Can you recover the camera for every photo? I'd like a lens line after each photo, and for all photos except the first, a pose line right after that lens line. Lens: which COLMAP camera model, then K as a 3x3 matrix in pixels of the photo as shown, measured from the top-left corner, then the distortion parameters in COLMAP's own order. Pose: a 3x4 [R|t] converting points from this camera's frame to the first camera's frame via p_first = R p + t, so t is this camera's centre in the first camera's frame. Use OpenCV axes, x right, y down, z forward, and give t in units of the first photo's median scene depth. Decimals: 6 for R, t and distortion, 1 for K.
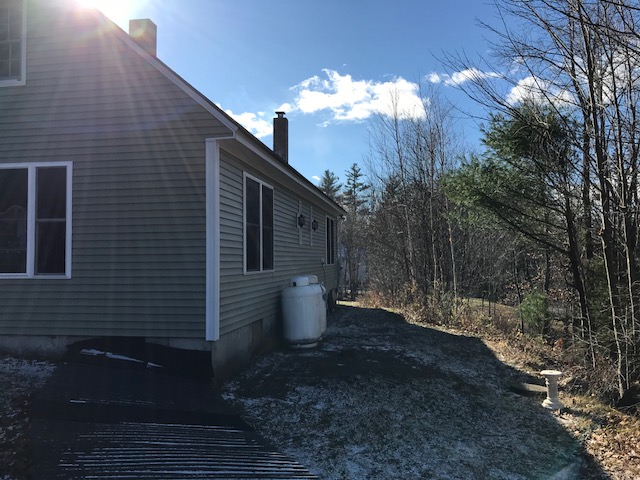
lens RADIAL K [[509.9, 0, 320.0], [0, 509.9, 240.0], [0, 0, 1]] dist [0.084164, 0.002258]
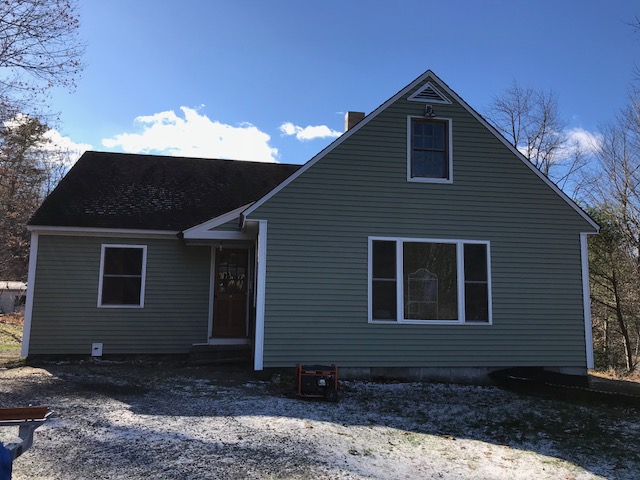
lens RADIAL K [[537.3, 0, 323.2], [0, 537.3, 246.9], [0, 0, 1]] dist [0.069673, -0.098130]
pose [[0.924924, 0.058321, 0.375652, -1.423708], [-0.031243, 0.996481, -0.077781, -0.007271], [-0.378867, 0.060205, 0.923491, -0.172340]]
